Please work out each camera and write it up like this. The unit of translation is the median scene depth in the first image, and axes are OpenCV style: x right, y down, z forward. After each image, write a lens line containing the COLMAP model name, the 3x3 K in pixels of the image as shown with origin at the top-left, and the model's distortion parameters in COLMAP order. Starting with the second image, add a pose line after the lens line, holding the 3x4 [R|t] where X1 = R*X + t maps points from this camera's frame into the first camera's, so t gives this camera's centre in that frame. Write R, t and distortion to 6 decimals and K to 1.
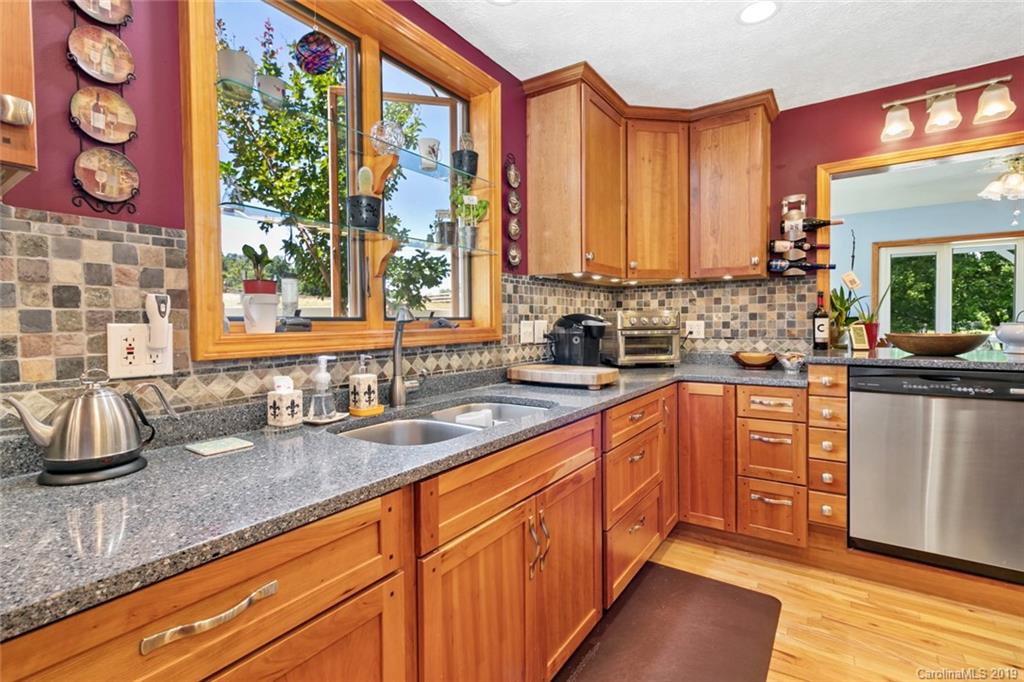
lens RADIAL K [[473.1, 0, 506.0], [0, 473.1, 331.5], [0, 0, 1]] dist [0.001211, 0.000903]
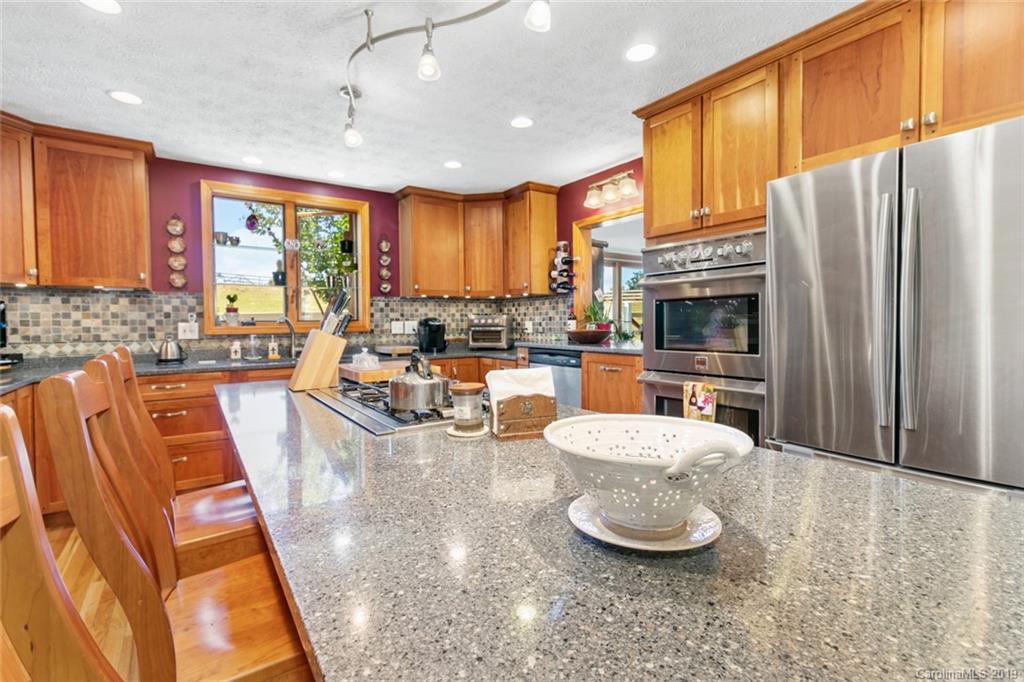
lens RADIAL K [[469.9, 0, 508.3], [0, 469.9, 332.4], [0, 0, 1]] dist [0.002578, 0.000593]
pose [[0.936812, 0.010636, -0.349671, 1.143031], [-0.008401, 0.999933, 0.007907, 0.001838], [0.349732, -0.004470, 0.936839, -0.597589]]
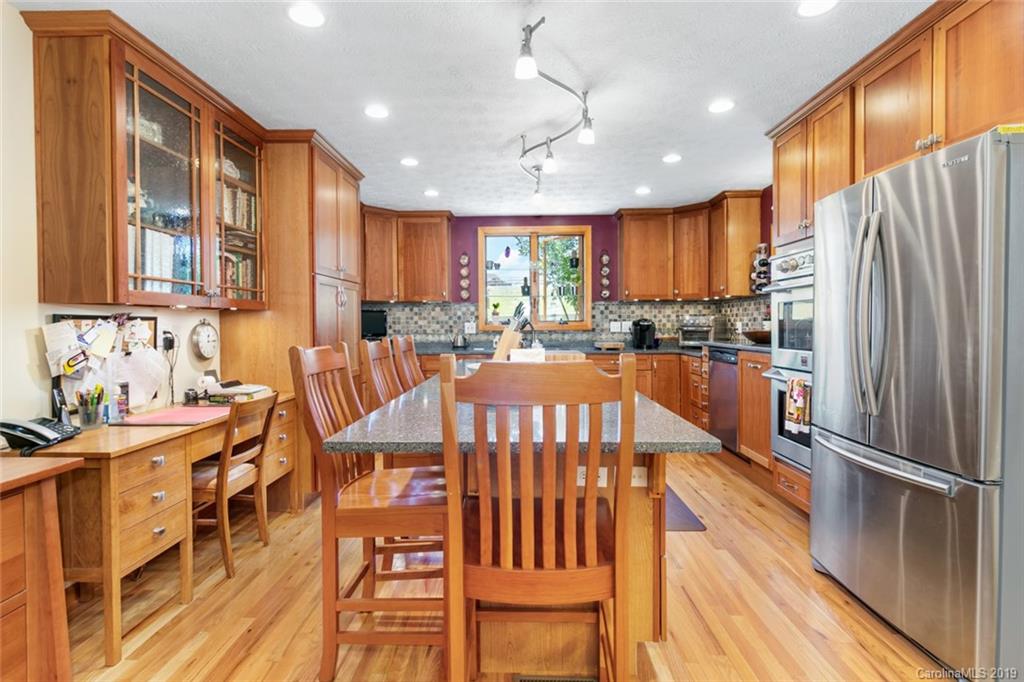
lens RADIAL K [[504.6, 0, 508.3], [0, 504.6, 331.6], [0, 0, 1]] dist [-0.003143, -0.000634]
pose [[0.554987, 0.020839, -0.831598, 1.794455], [-0.016352, 0.999766, 0.014140, -0.002398], [0.831699, 0.005751, 0.555198, -0.747704]]
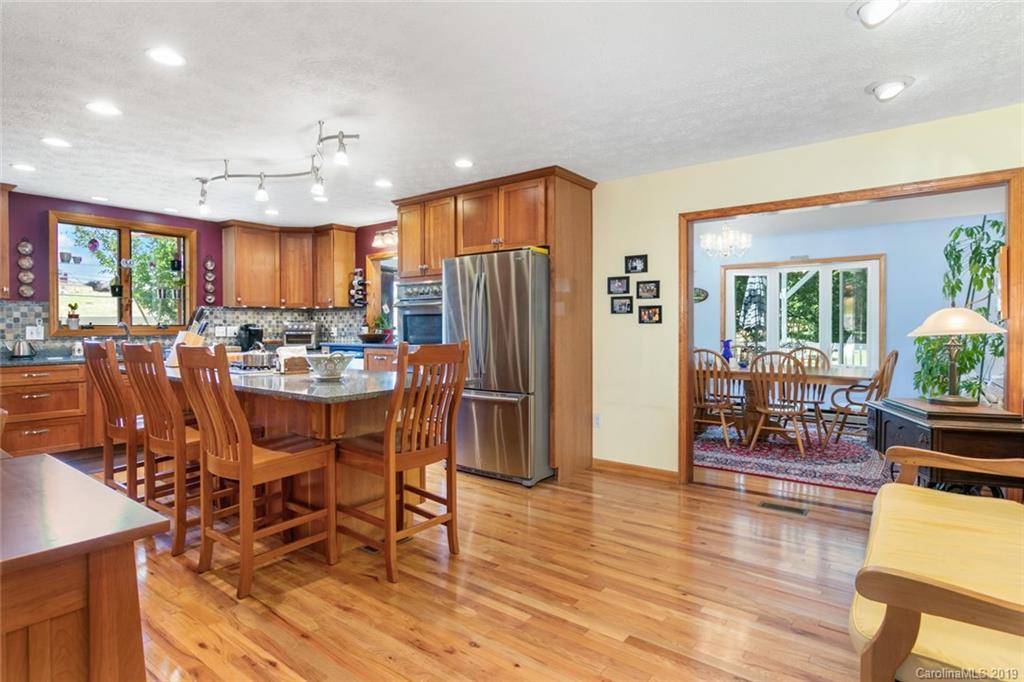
lens RADIAL K [[533.9, 0, 509.1], [0, 533.9, 331.7], [0, 0, 1]] dist [-0.000229, 0.000348]
pose [[0.999033, 0.008845, -0.043071, 1.603101], [-0.009422, 0.999869, -0.013191, 0.023176], [0.042949, 0.013584, 0.998985, -1.560072]]
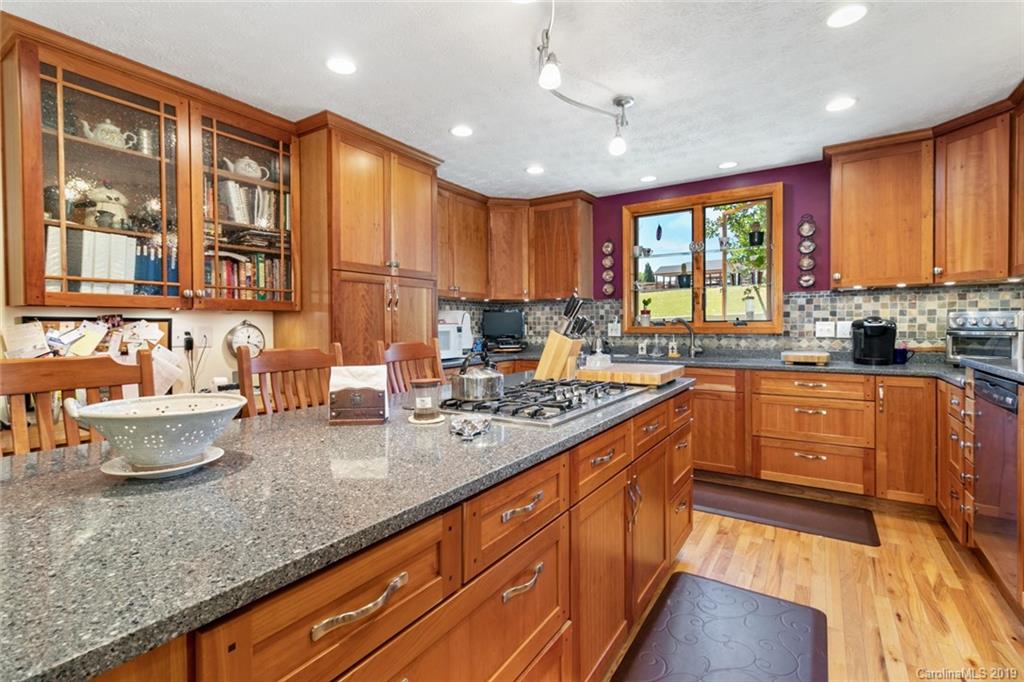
lens RADIAL K [[473.1, 0, 506.0], [0, 473.1, 331.5], [0, 0, 1]] dist [0.001211, 0.000903]
pose [[0.025026, 0.024029, -0.999398, 1.541647], [-0.014578, 0.999614, 0.023669, -0.013805], [0.999580, 0.013977, 0.025367, -0.019297]]
